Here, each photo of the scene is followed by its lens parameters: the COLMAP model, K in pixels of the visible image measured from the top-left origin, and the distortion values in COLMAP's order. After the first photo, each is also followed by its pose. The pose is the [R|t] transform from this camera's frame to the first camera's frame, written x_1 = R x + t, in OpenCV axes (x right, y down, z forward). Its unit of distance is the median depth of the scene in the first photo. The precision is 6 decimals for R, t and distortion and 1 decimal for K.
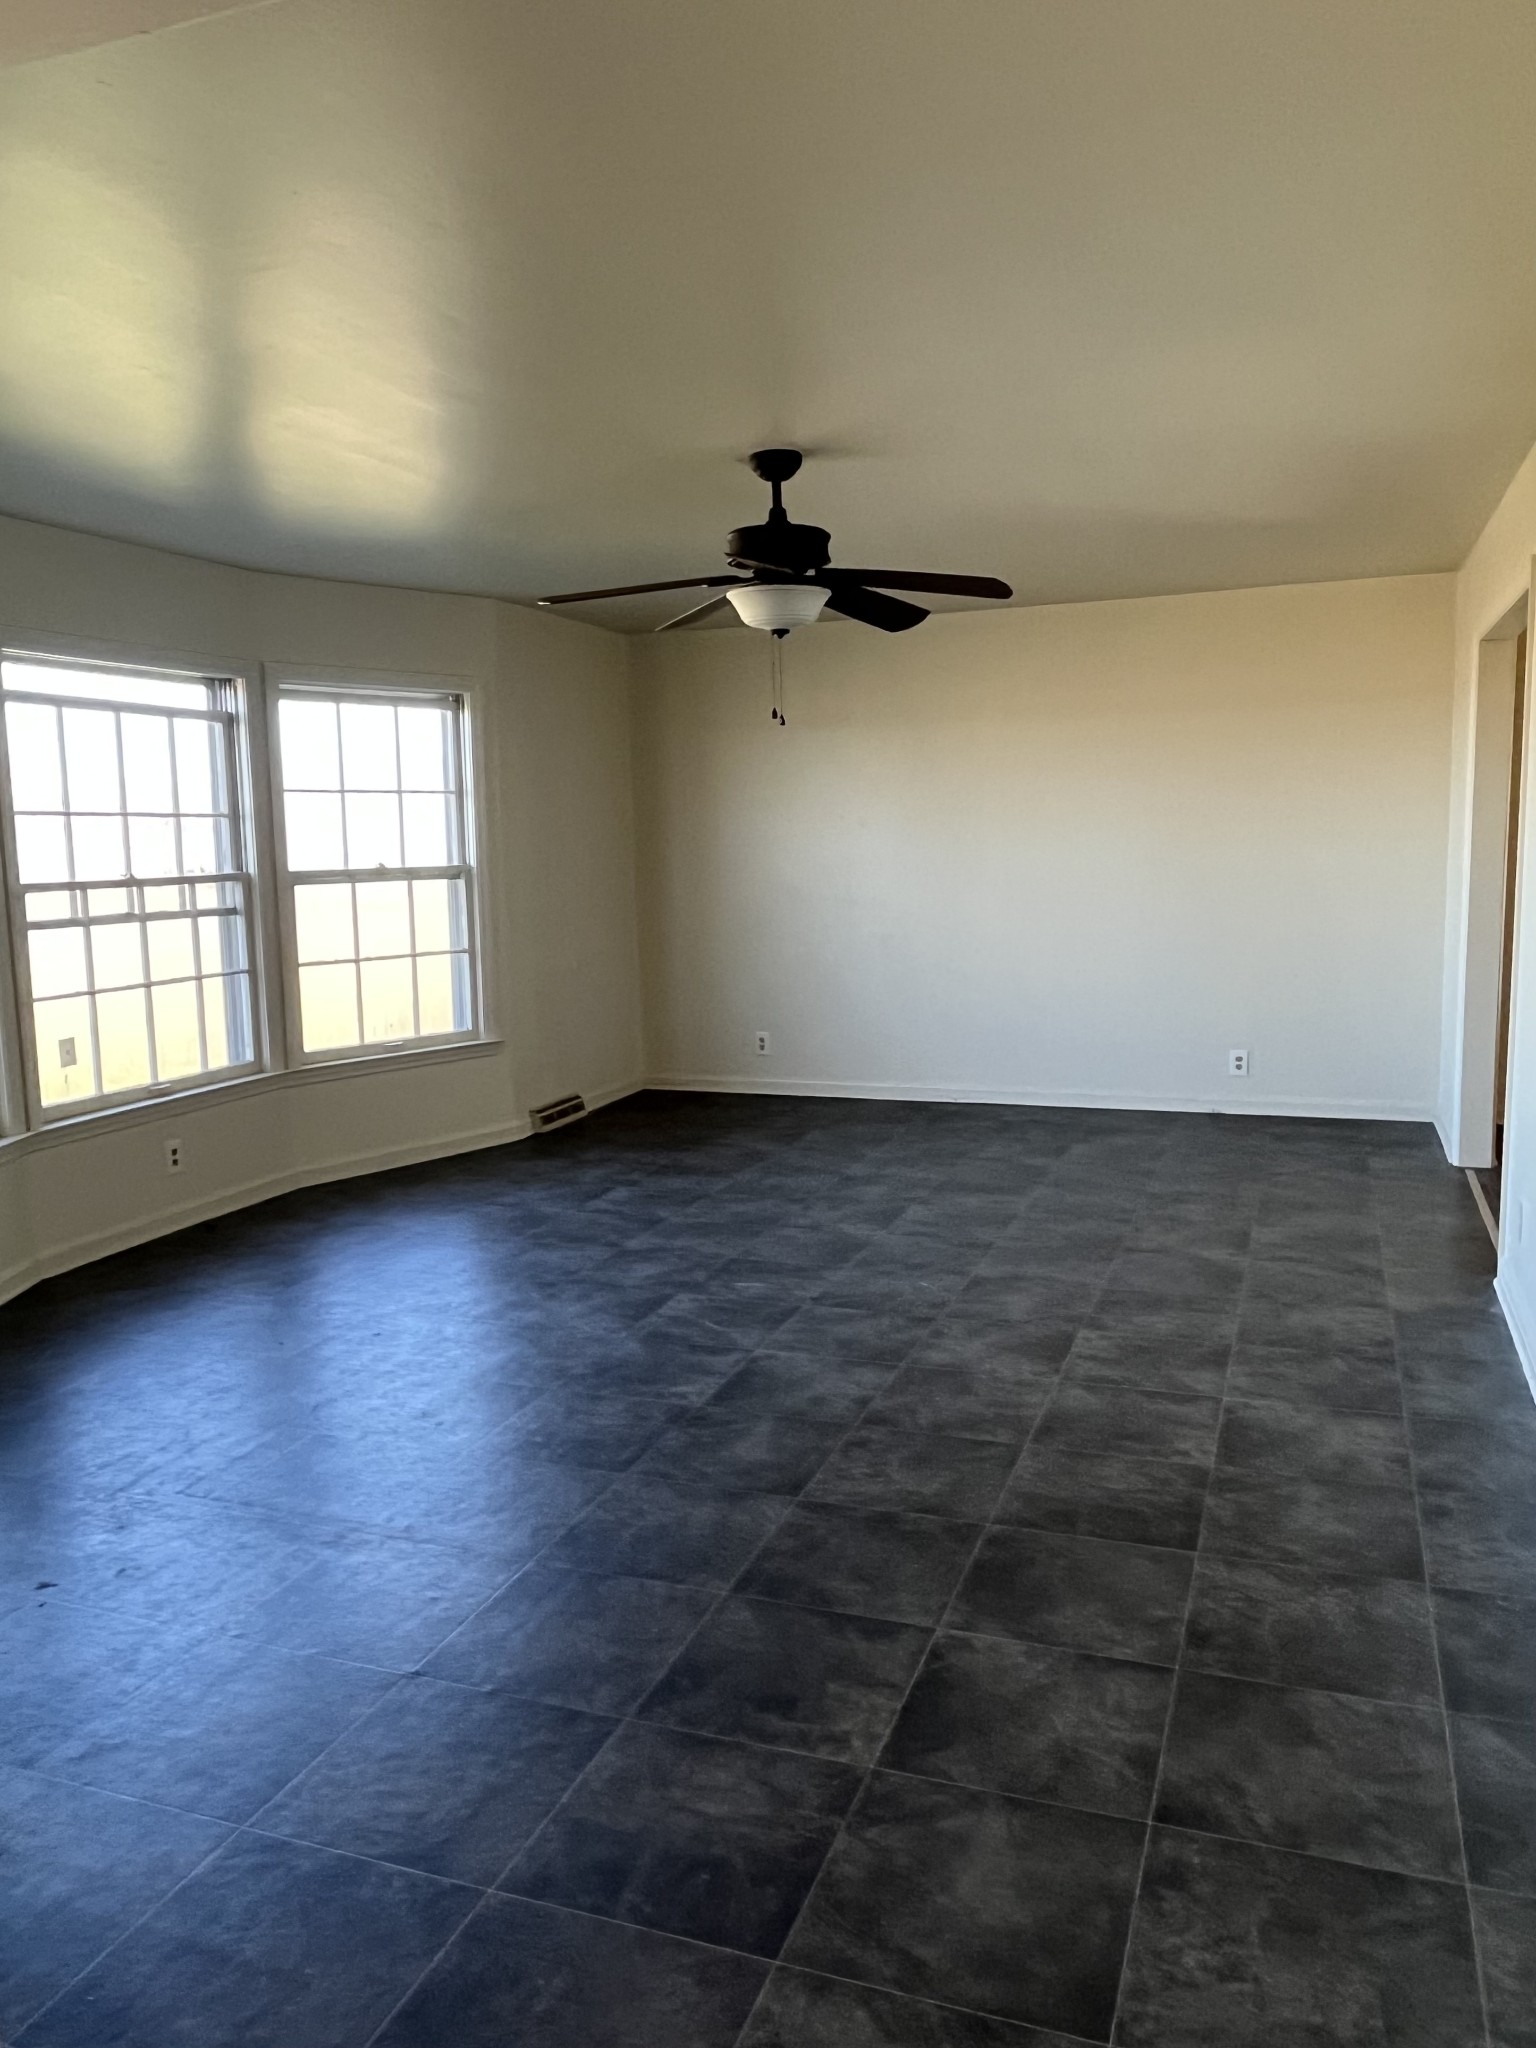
lens RADIAL K [[1477.1, 0, 768.0], [0, 1477.1, 1024.0], [0, 0, 1]] dist [0.010607, 0.001414]
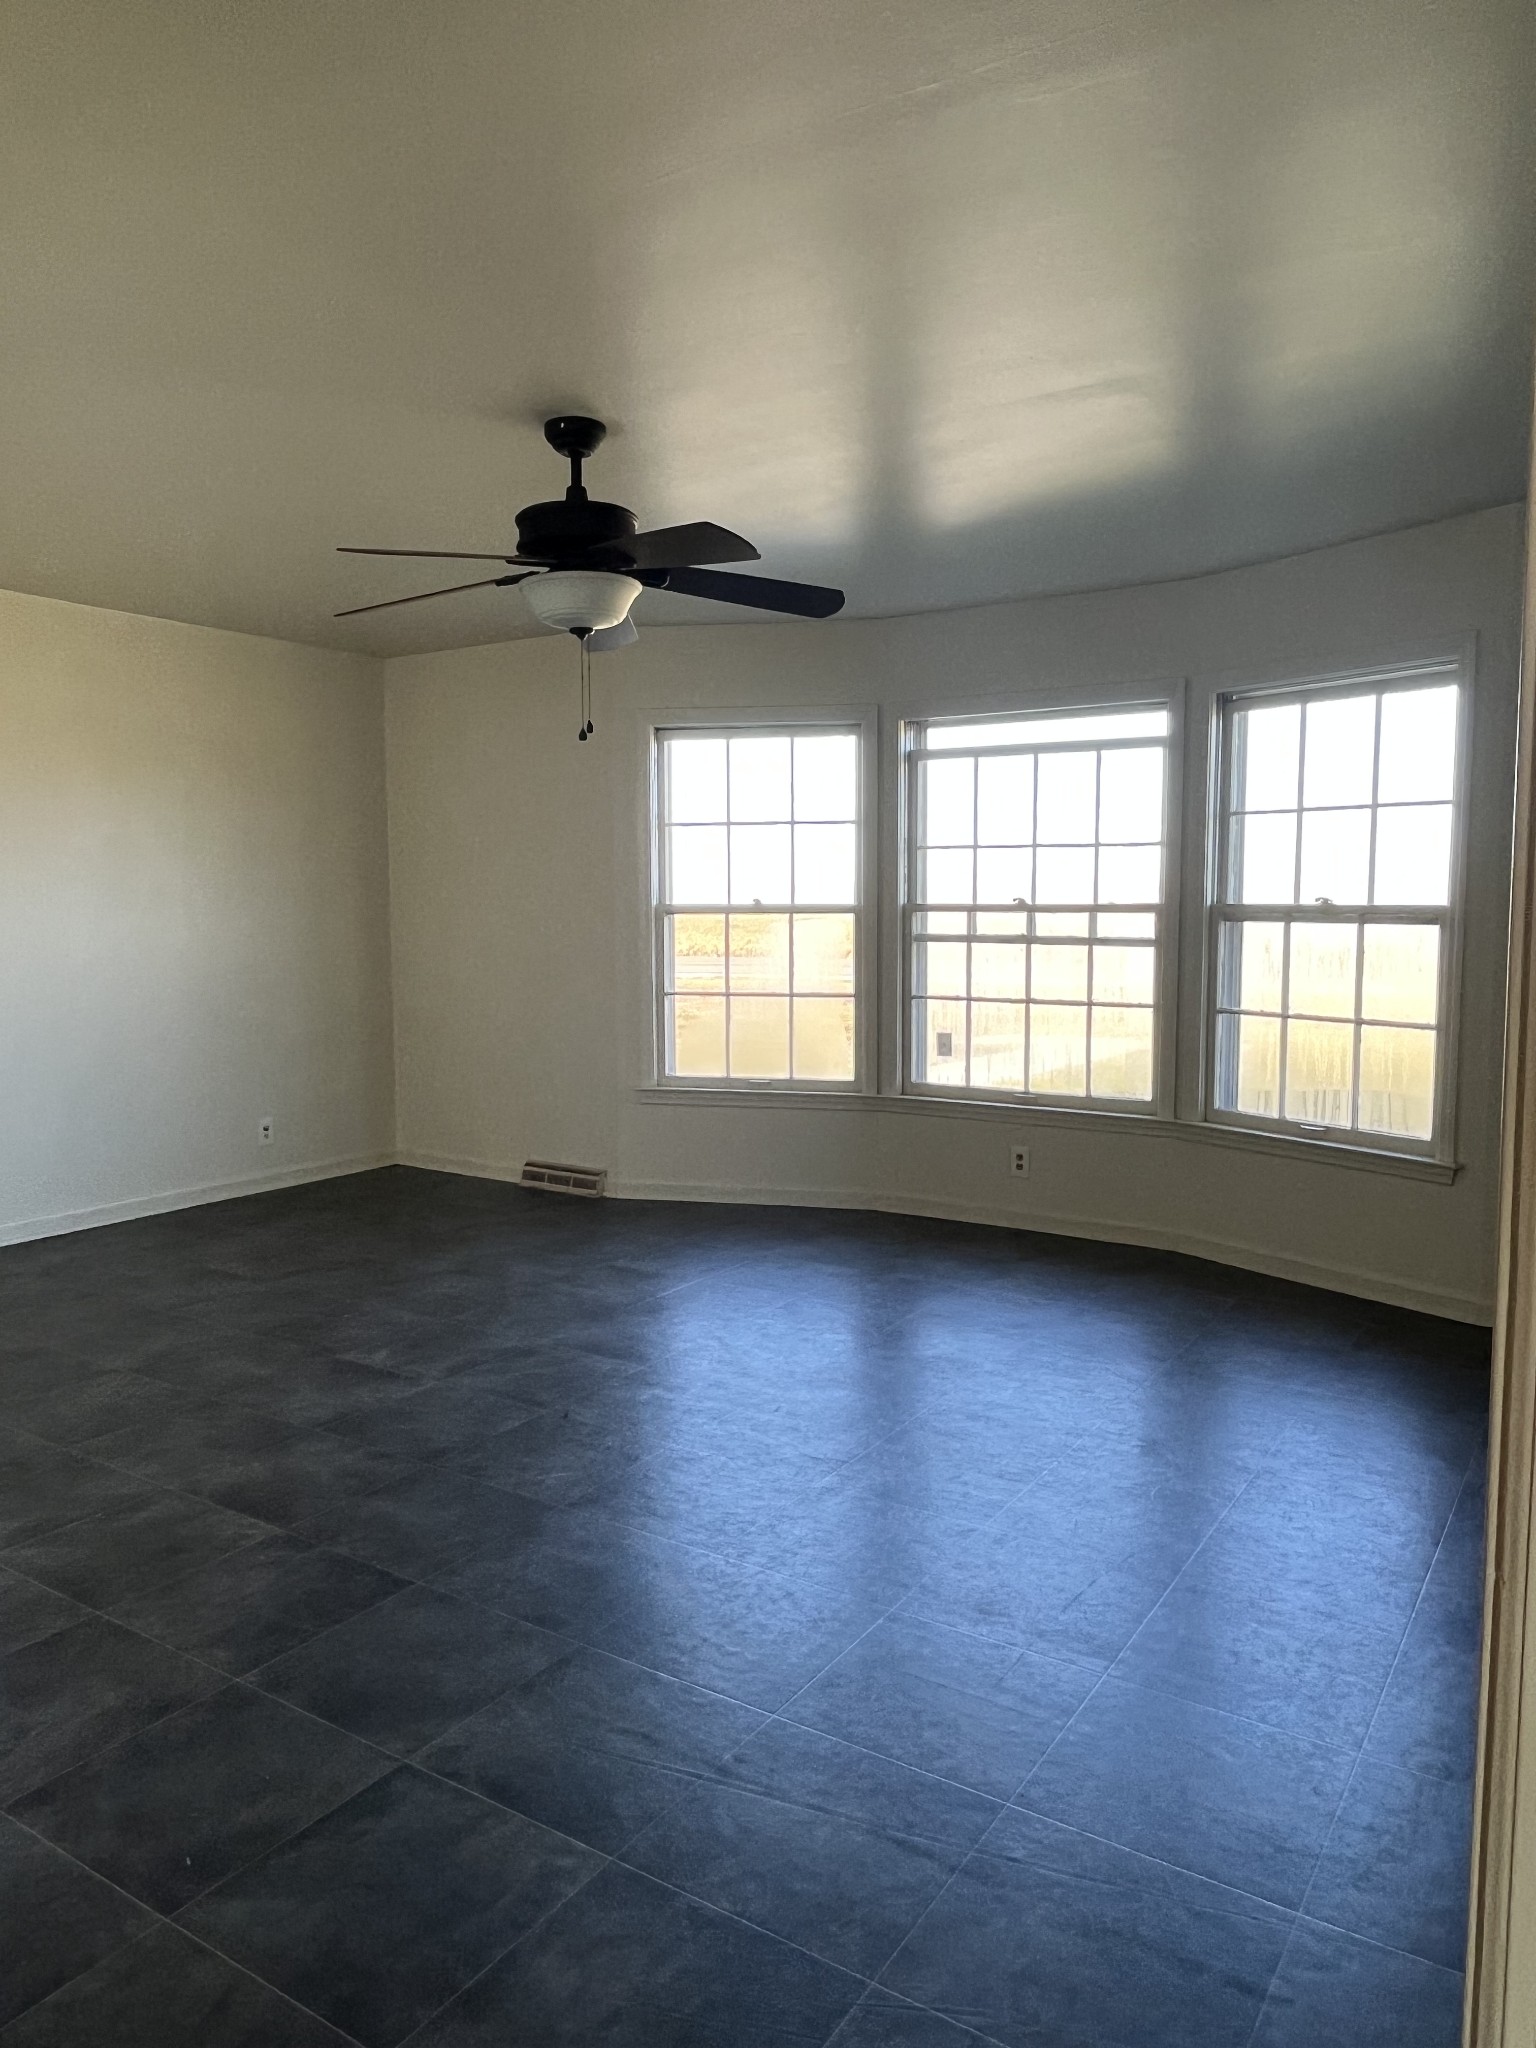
lens RADIAL K [[1385.1, 0, 768.0], [0, 1385.1, 1024.0], [0, 0, 1]] dist [0.005207, -0.001831]
pose [[-0.211333, 0.112630, -0.970903, 0.612522], [-0.119211, 0.982953, 0.139976, -0.129635], [0.970117, 0.145323, -0.194304, 1.007107]]
